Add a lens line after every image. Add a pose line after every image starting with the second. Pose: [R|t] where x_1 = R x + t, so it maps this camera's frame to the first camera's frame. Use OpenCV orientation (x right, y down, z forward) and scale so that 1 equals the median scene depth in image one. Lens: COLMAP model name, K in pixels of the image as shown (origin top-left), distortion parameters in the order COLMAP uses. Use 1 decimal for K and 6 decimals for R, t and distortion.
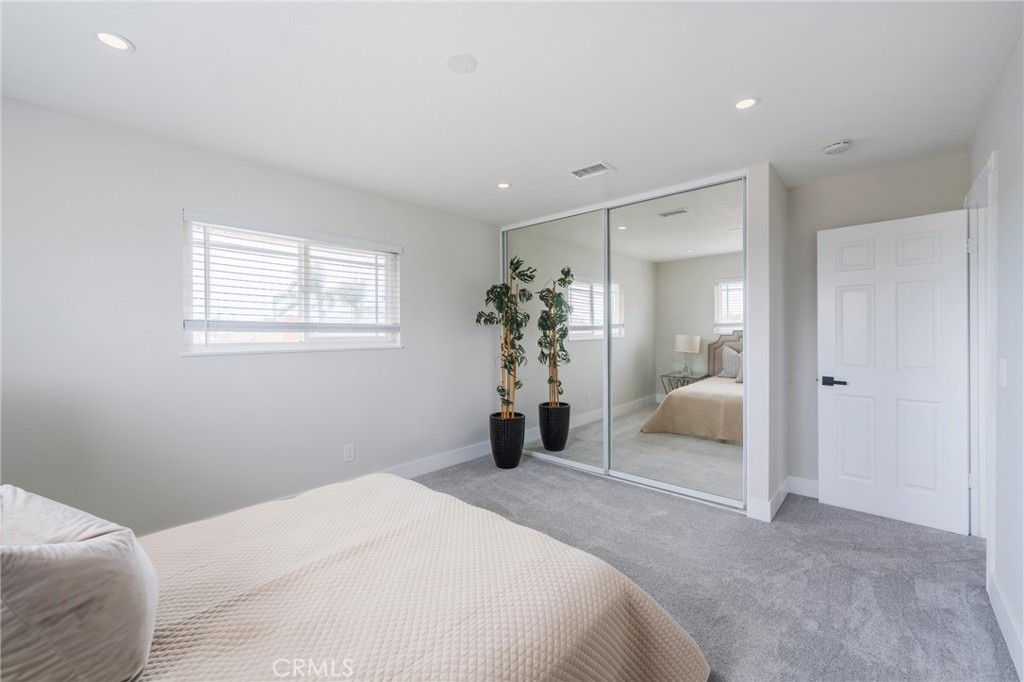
lens RADIAL K [[415.2, 0, 518.7], [0, 415.2, 331.5], [0, 0, 1]] dist [-0.005832, -0.000529]
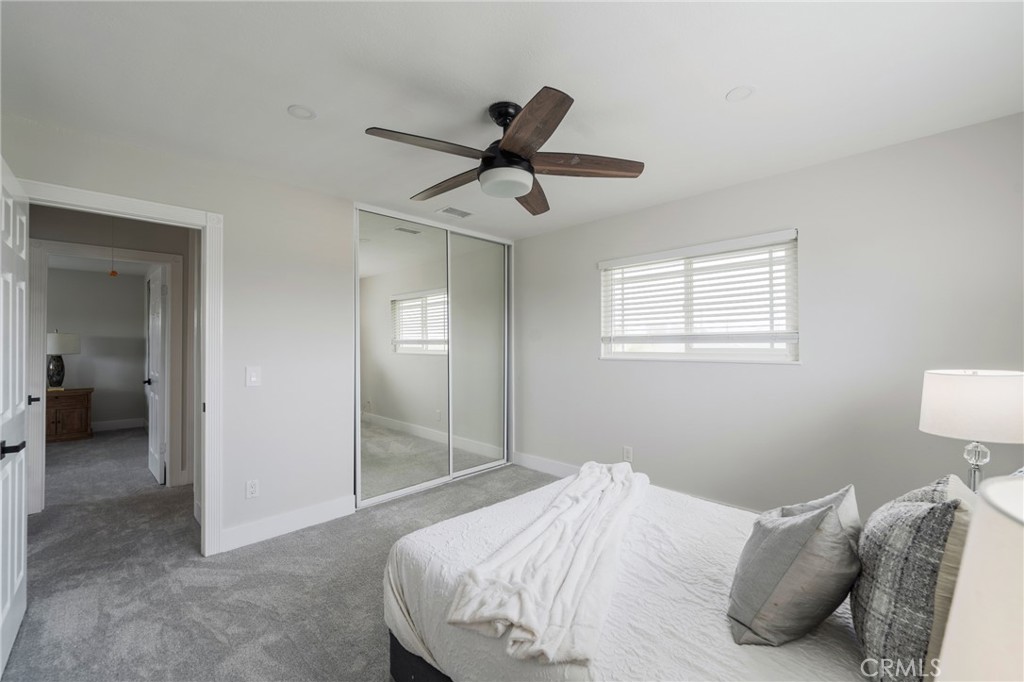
lens RADIAL K [[415.2, 0, 514.8], [0, 415.2, 342.6], [0, 0, 1]] dist [-0.005832, -0.000529]
pose [[-0.049098, -0.005261, -0.998780, 0.562651], [0.007831, 0.999953, -0.005652, 0.002083], [0.998763, -0.008099, -0.049054, 0.607645]]
